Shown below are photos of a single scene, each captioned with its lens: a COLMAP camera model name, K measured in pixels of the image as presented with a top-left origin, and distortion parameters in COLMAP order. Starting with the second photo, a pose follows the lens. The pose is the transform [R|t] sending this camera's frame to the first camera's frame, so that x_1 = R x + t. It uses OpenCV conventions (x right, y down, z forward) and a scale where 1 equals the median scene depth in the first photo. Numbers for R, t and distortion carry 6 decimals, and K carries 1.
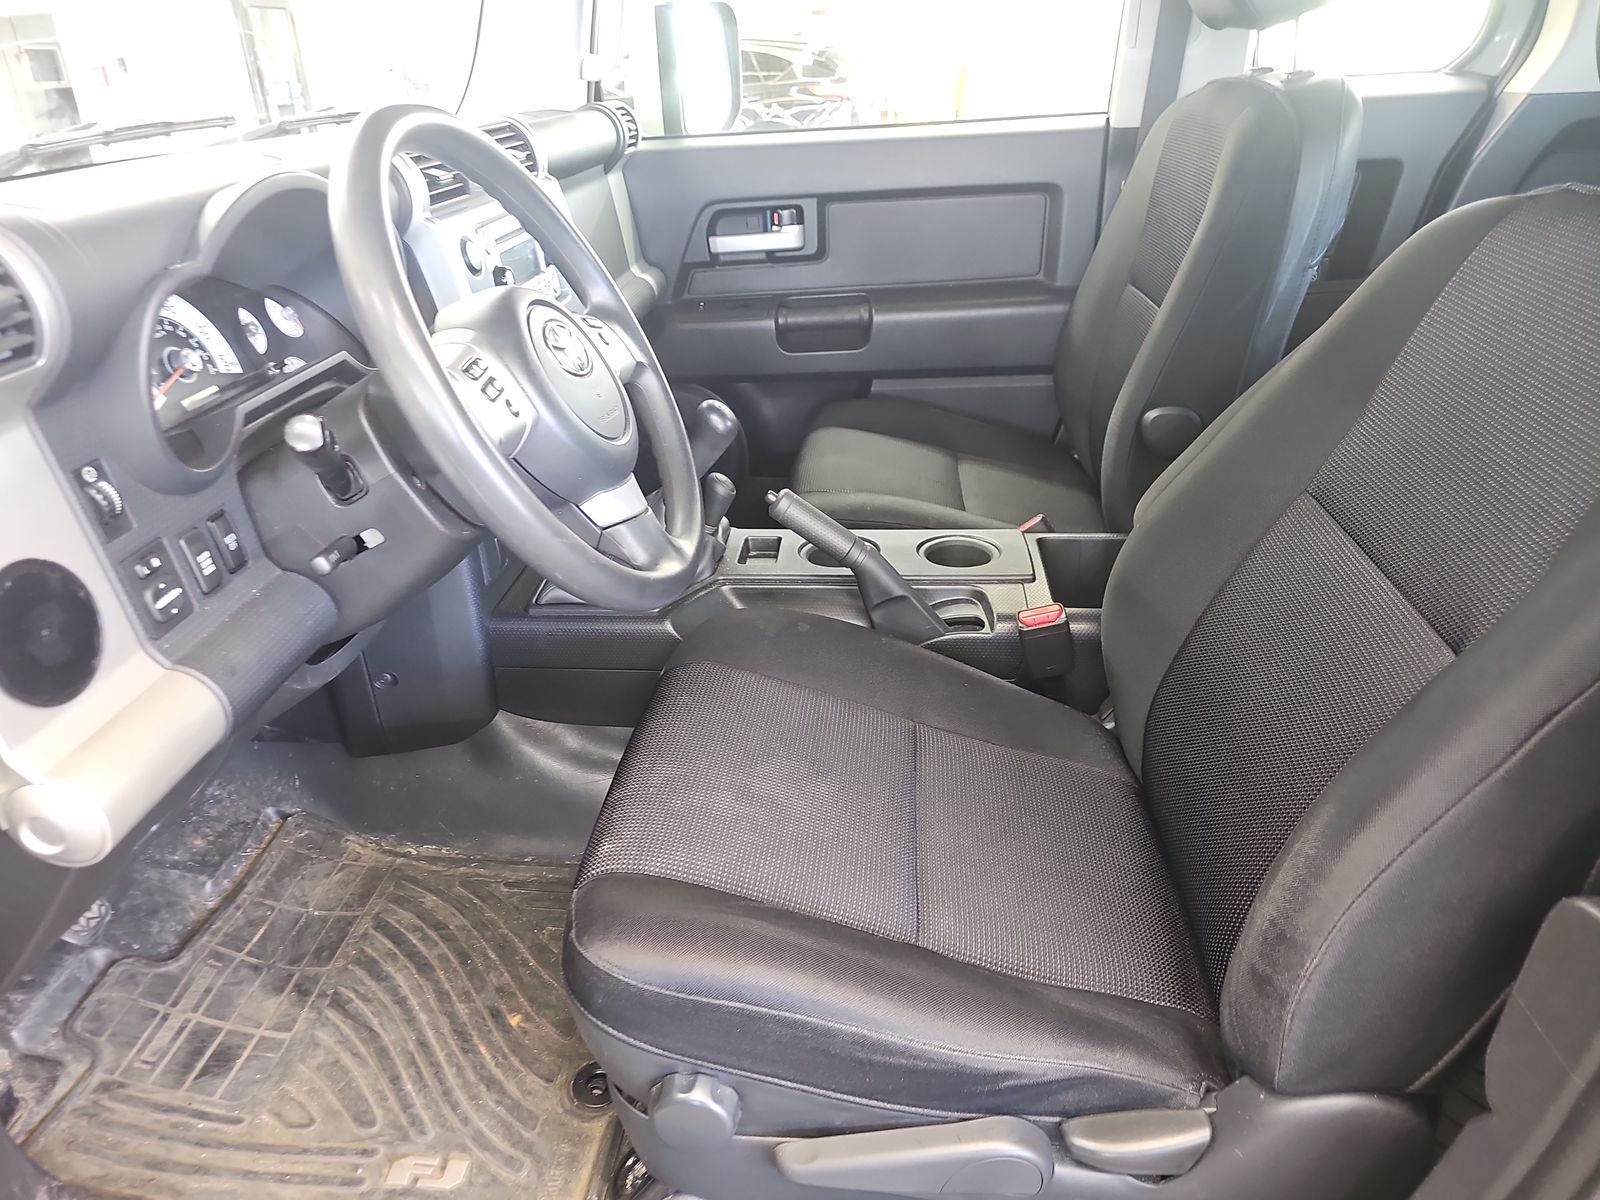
lens RADIAL K [[1049.9, 0, 800.0], [0, 1049.9, 600.0], [0, 0, 1]] dist [0.030089, -0.045758]
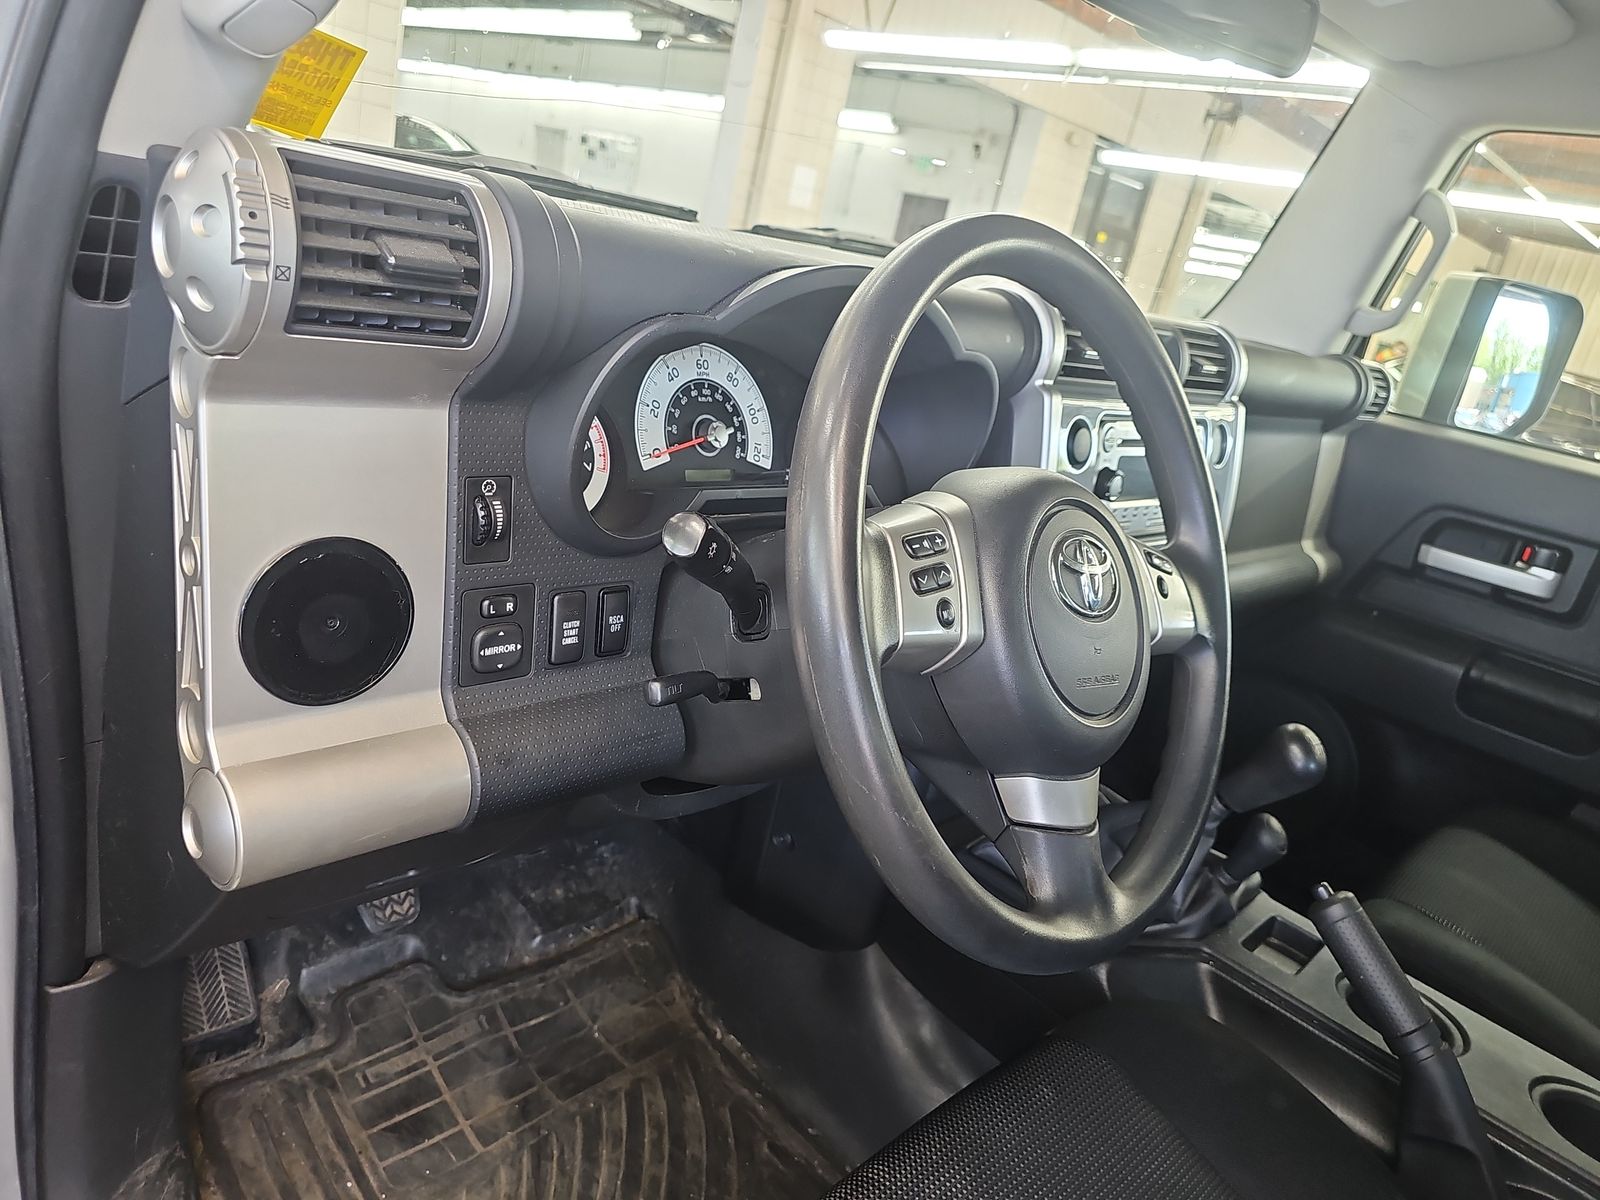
lens RADIAL K [[1062.8, 0, 813.8], [0, 1062.8, 593.0], [0, 0, 1]] dist [0.036938, -0.042691]
pose [[0.755059, 0.381691, -0.533103, 0.021477], [-0.485463, 0.871964, -0.063276, -0.068110], [0.440695, 0.306579, 0.843681, 0.229806]]
